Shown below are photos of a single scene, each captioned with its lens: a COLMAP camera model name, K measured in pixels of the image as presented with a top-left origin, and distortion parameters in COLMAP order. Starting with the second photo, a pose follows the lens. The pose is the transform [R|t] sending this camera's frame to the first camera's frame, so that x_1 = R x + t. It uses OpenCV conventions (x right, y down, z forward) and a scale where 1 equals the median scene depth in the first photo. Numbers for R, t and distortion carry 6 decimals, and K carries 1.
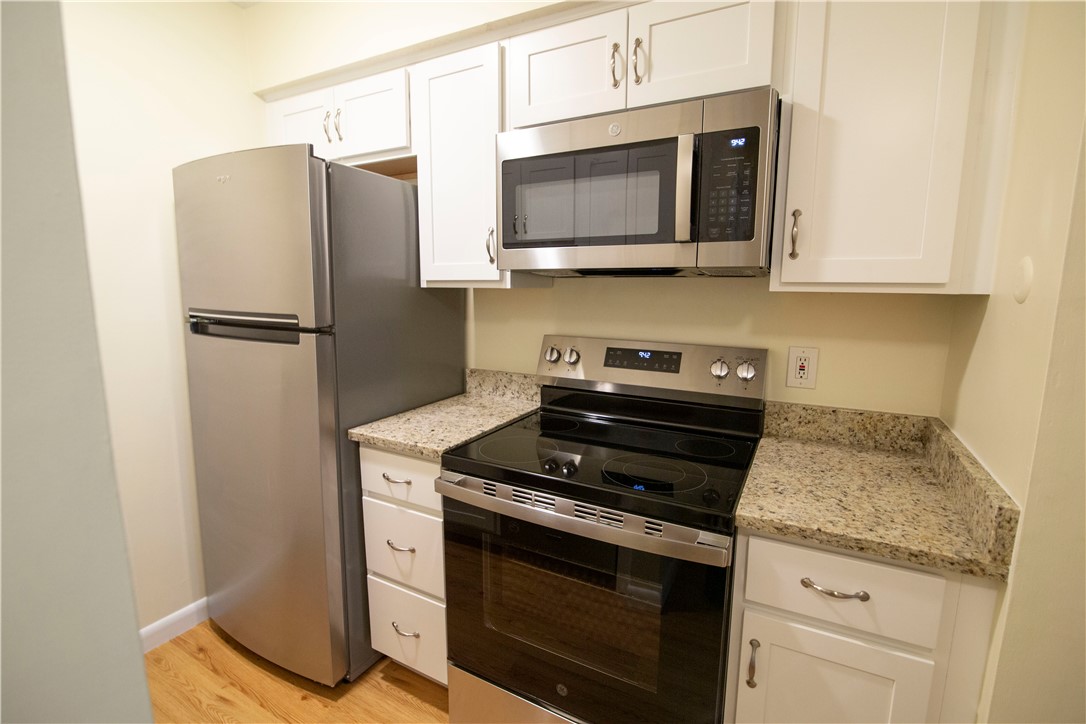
lens RADIAL K [[495.7, 0, 541.0], [0, 495.7, 360.4], [0, 0, 1]] dist [-0.021125, 0.001721]
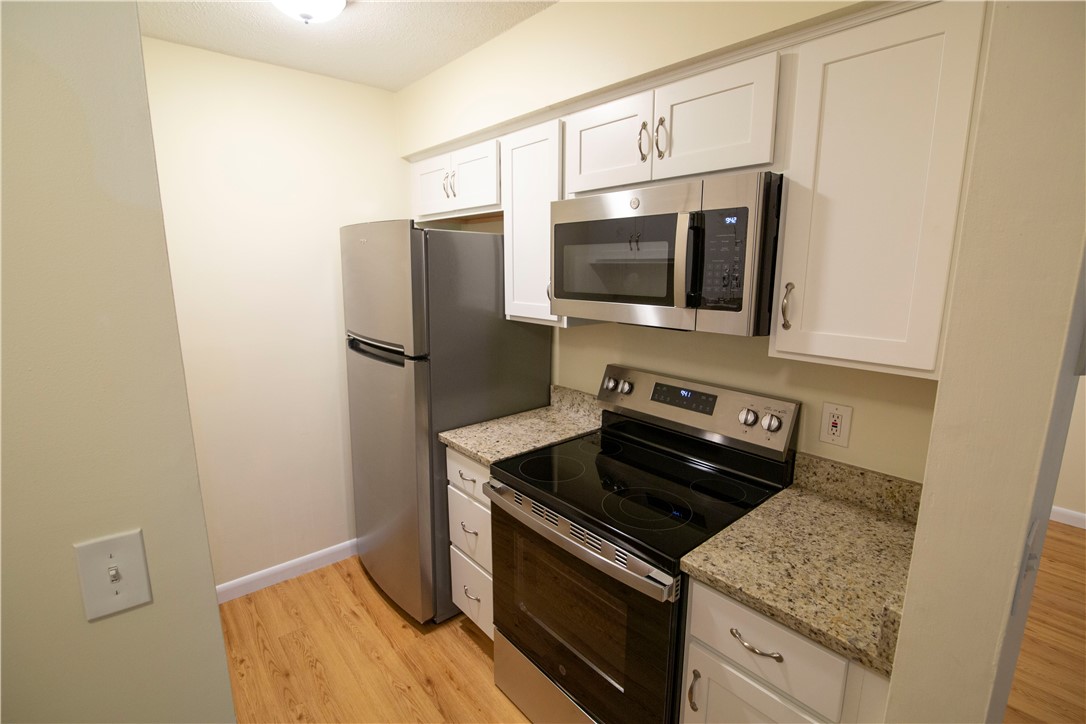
lens RADIAL K [[495.7, 0, 541.0], [0, 495.7, 360.4], [0, 0, 1]] dist [-0.021125, 0.001721]
pose [[0.935840, 0.063438, -0.346668, 0.312158], [-0.050377, 0.997644, 0.046567, -0.129303], [0.348805, -0.026115, 0.936831, -0.123217]]
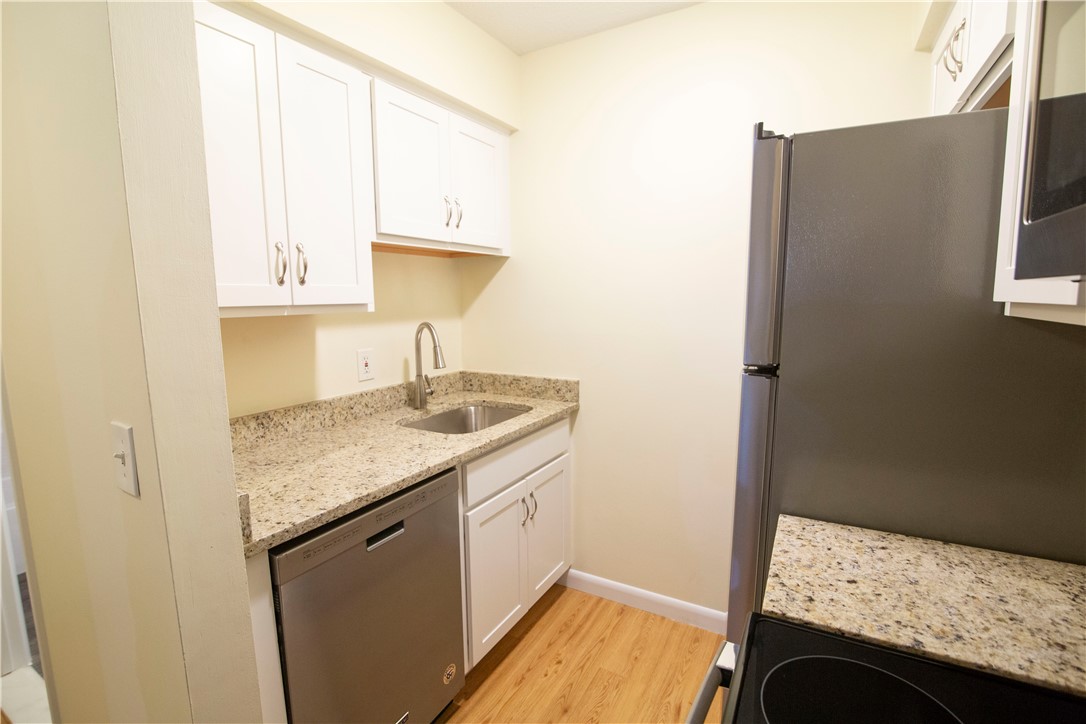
lens RADIAL K [[495.7, 0, 541.0], [0, 495.7, 360.4], [0, 0, 1]] dist [-0.021125, 0.001721]
pose [[-0.015439, 0.123085, -0.992276, 0.299276], [-0.136661, 0.982822, 0.124038, -0.120440], [0.990498, 0.137520, 0.001647, 0.656041]]
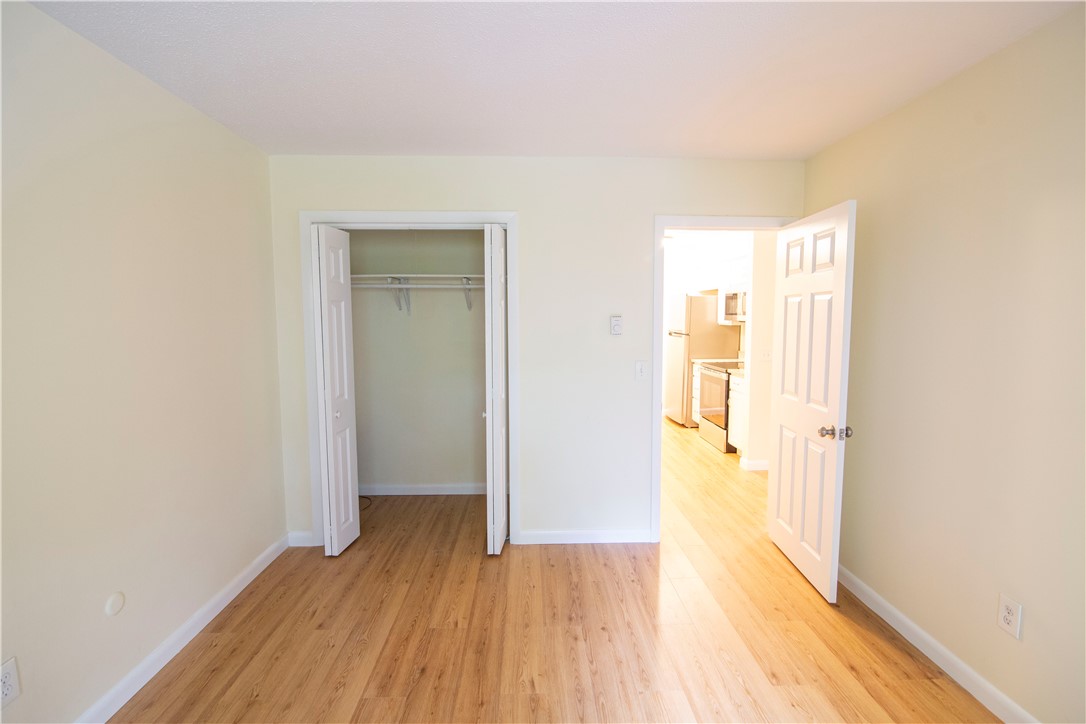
lens RADIAL K [[495.7, 0, 541.0], [0, 495.7, 360.4], [0, 0, 1]] dist [-0.021125, 0.001721]
pose [[0.505735, 0.067675, -0.860031, 2.584281], [-0.122974, 0.992393, 0.005776, 0.289581], [0.853879, 0.102840, 0.510210, -2.215971]]
